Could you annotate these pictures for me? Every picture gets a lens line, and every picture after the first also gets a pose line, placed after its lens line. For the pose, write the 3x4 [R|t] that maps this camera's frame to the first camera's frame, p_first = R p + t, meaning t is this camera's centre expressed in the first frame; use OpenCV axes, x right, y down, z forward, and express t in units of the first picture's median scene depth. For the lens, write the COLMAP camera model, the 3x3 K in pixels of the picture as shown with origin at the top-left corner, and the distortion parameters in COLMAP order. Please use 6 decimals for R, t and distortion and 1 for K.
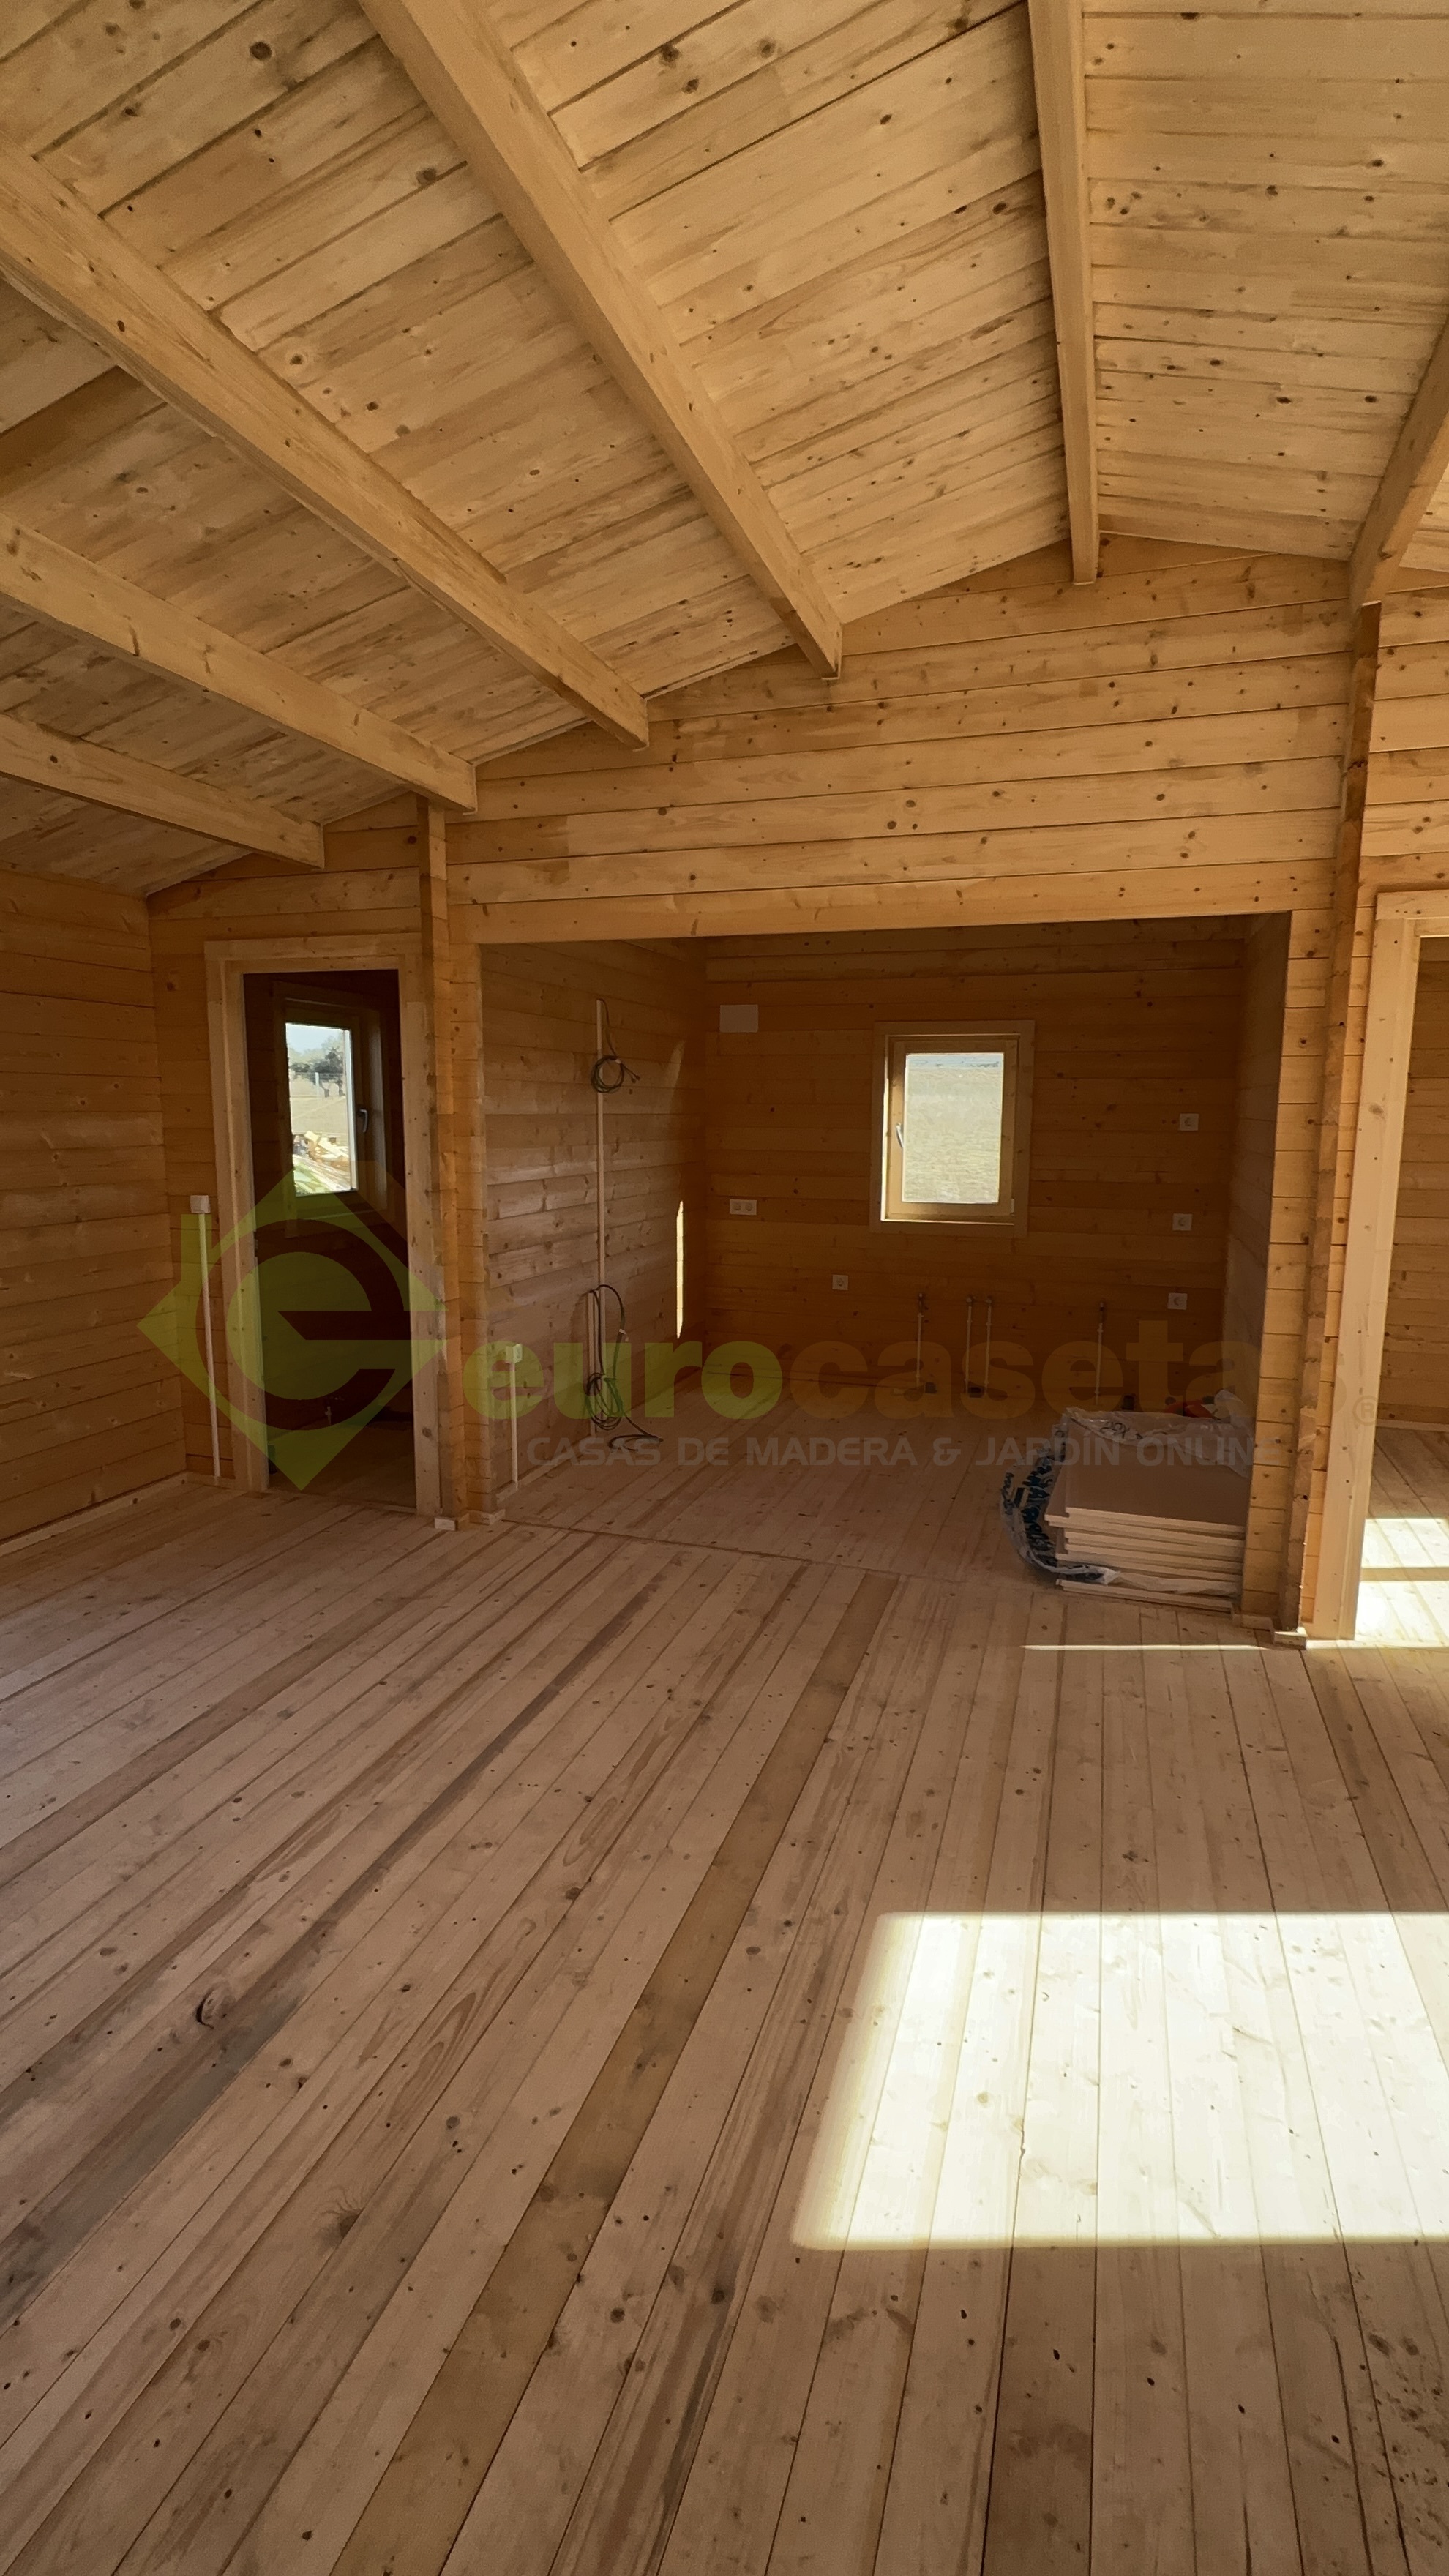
lens RADIAL K [[1179.8, 0, 728.6], [0, 1179.8, 1288.5], [0, 0, 1]] dist [0.002092, -0.000752]
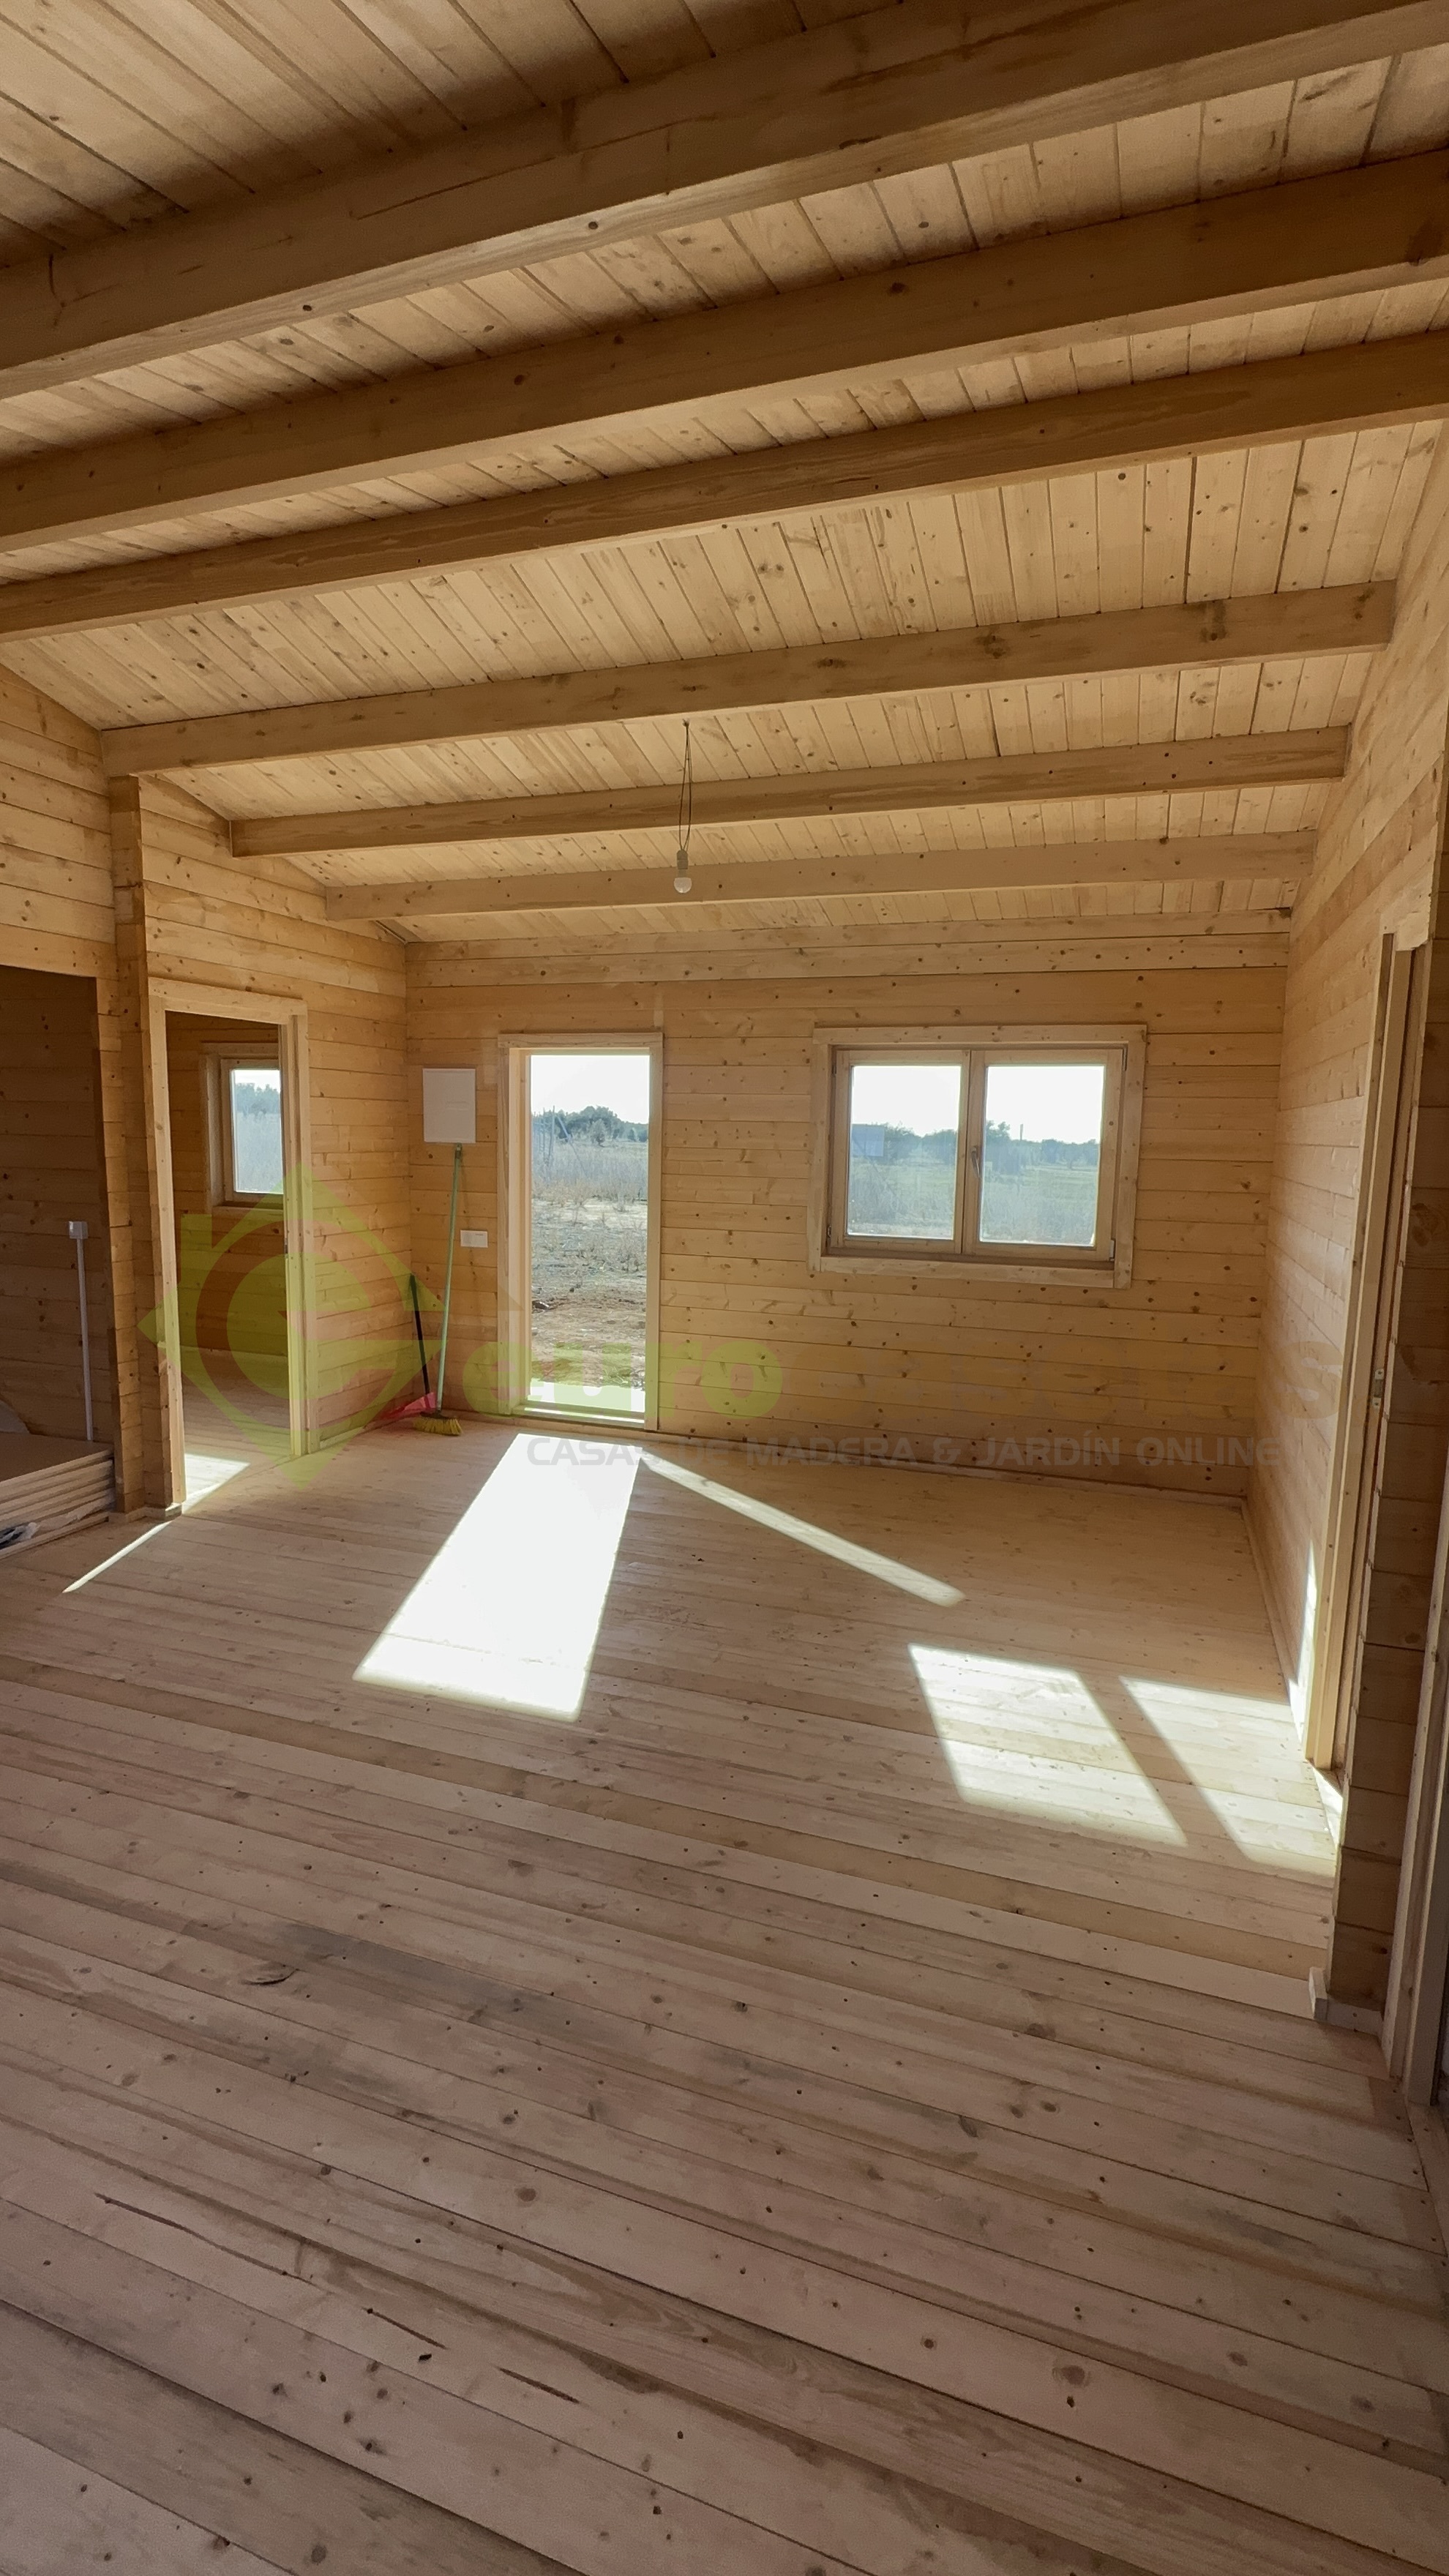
lens RADIAL K [[1179.8, 0, 725.5], [0, 1179.8, 1285.4], [0, 0, 1]] dist [0.002092, -0.000752]
pose [[0.027870, -0.144094, 0.989171, -0.897345], [0.137305, 0.980728, 0.138996, -0.067949], [-0.990137, 0.131945, 0.047117, 0.286955]]
